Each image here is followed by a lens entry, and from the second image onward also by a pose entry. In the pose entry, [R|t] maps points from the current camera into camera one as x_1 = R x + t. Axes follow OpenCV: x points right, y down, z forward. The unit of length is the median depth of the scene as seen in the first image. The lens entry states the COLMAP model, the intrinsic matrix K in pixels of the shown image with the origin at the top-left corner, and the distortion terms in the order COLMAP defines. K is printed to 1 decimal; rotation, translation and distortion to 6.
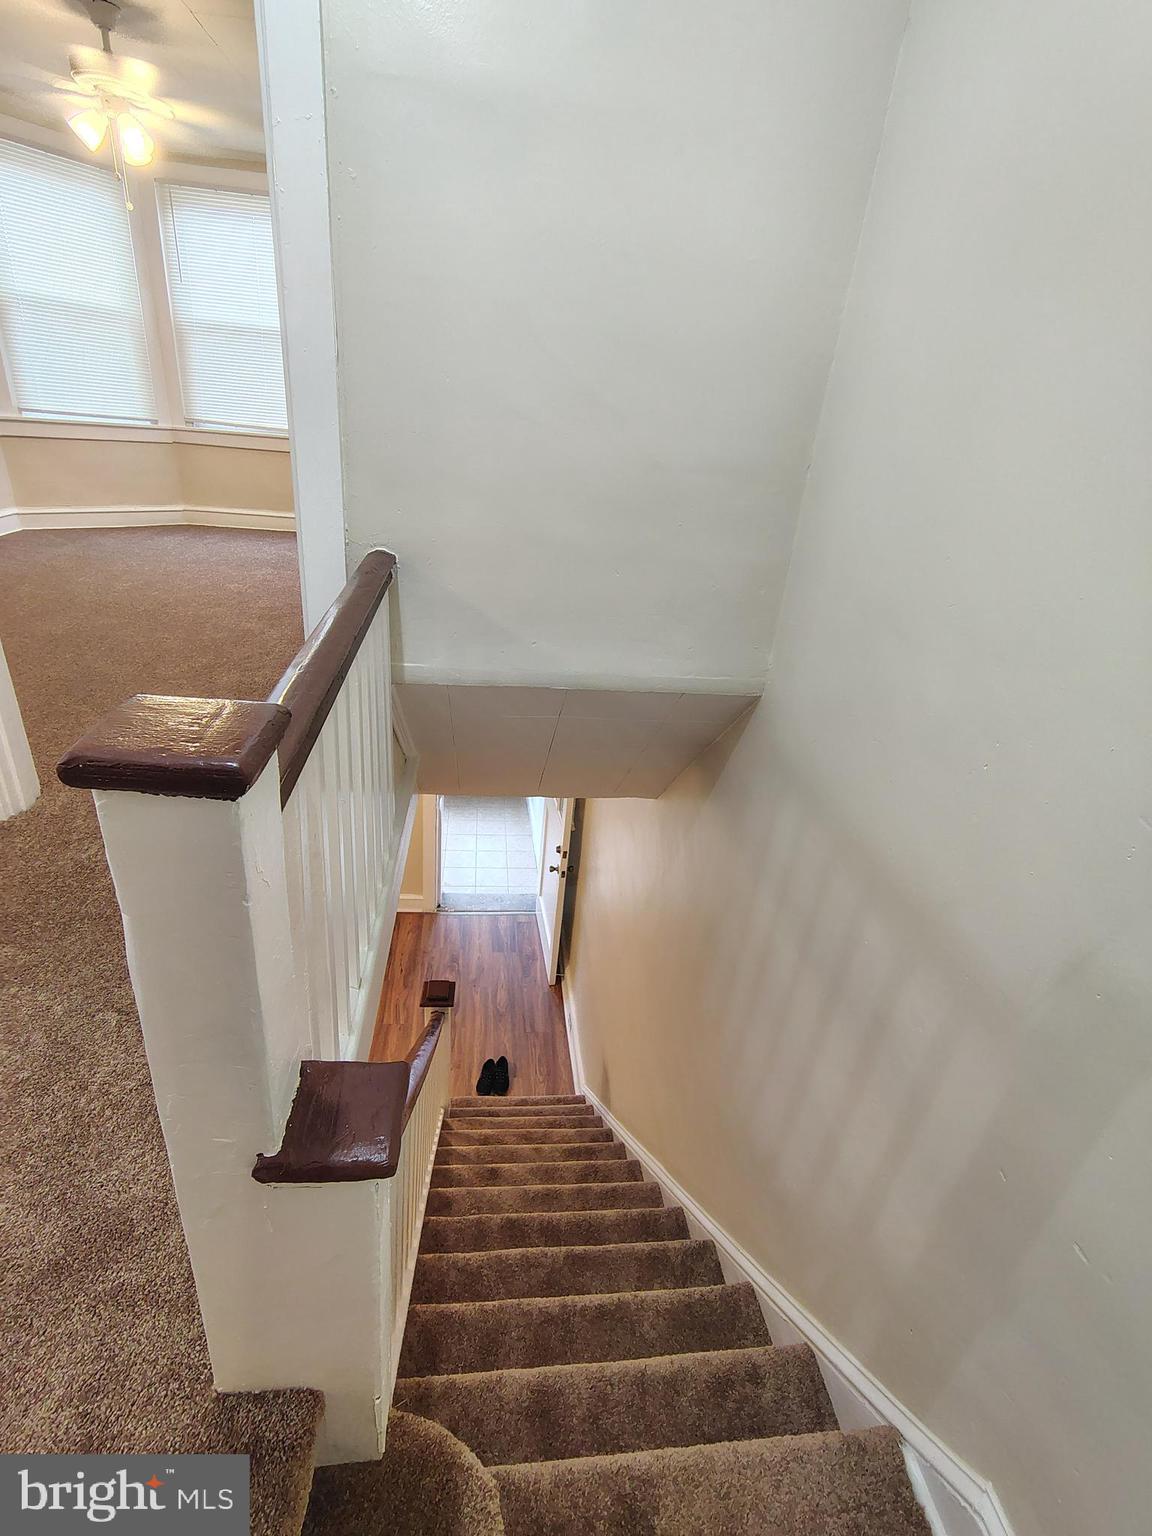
lens RADIAL K [[721.1, 0, 570.2], [0, 721.1, 763.6], [0, 0, 1]] dist [-0.002336, 0.005815]
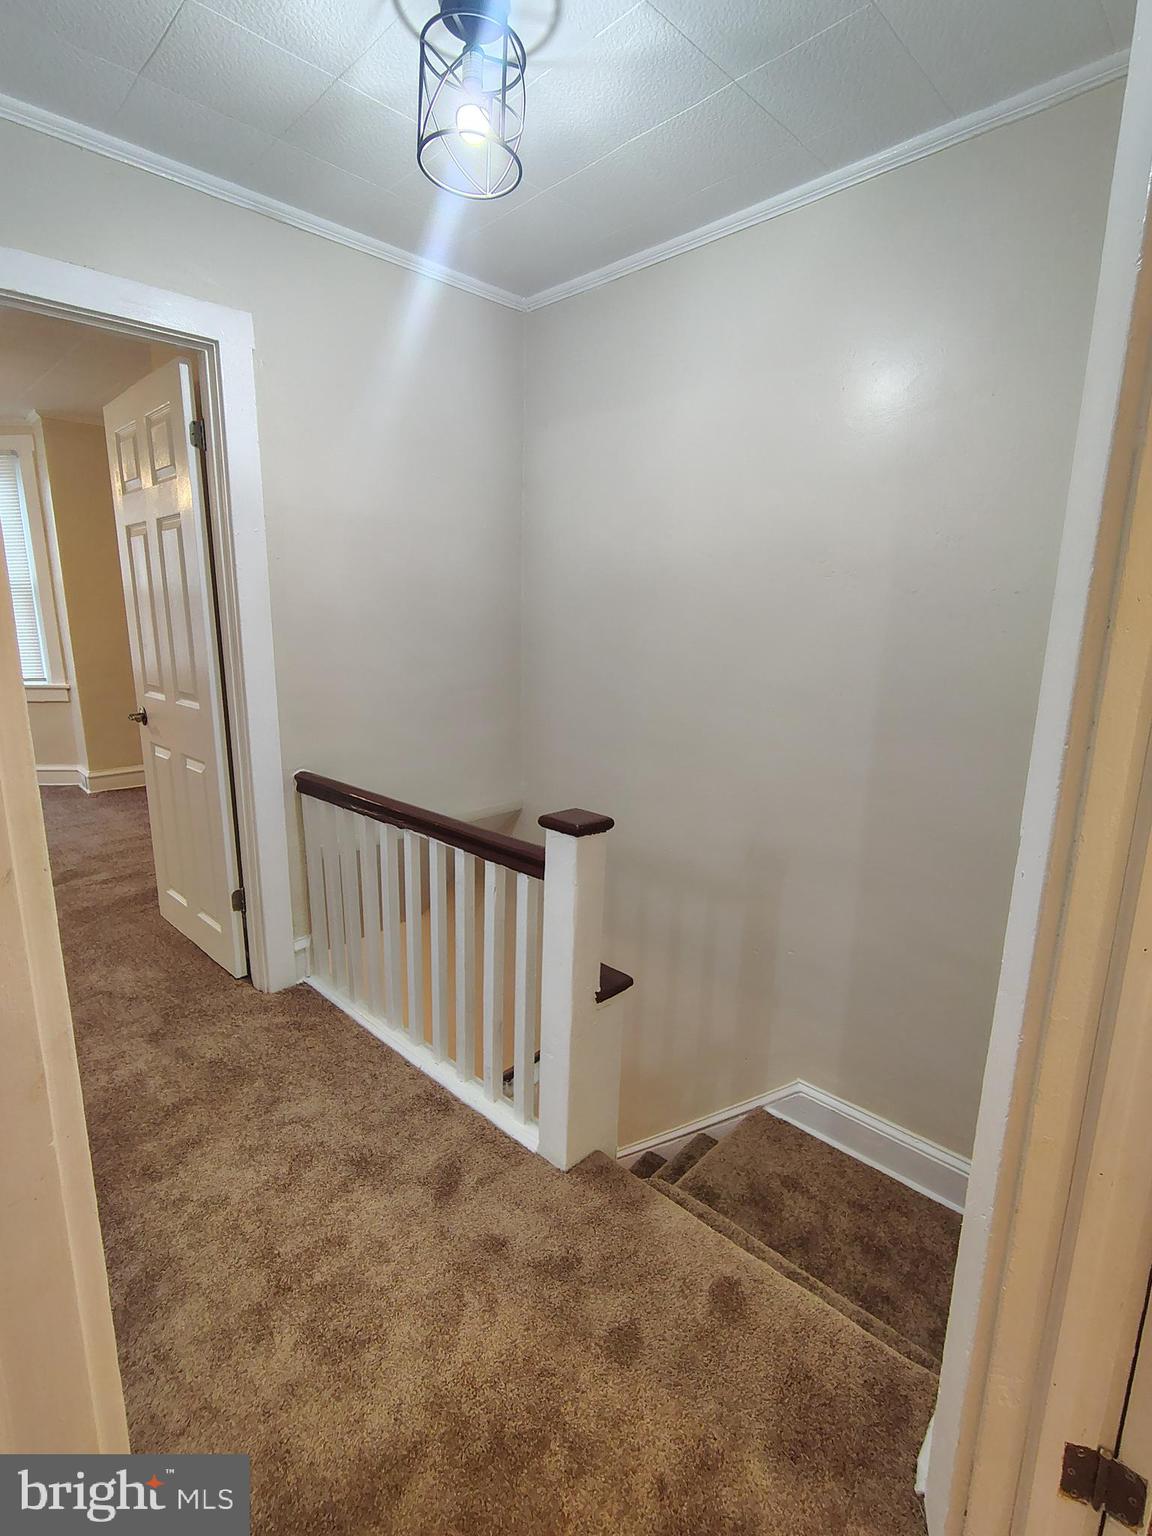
lens RADIAL K [[721.1, 0, 575.1], [0, 721.1, 766.2], [0, 0, 1]] dist [-0.002336, 0.005815]
pose [[0.766105, -0.212793, 0.606467, -0.614610], [0.333992, 0.937998, -0.092788, 0.007411], [-0.549121, 0.273640, 0.789676, -0.380191]]
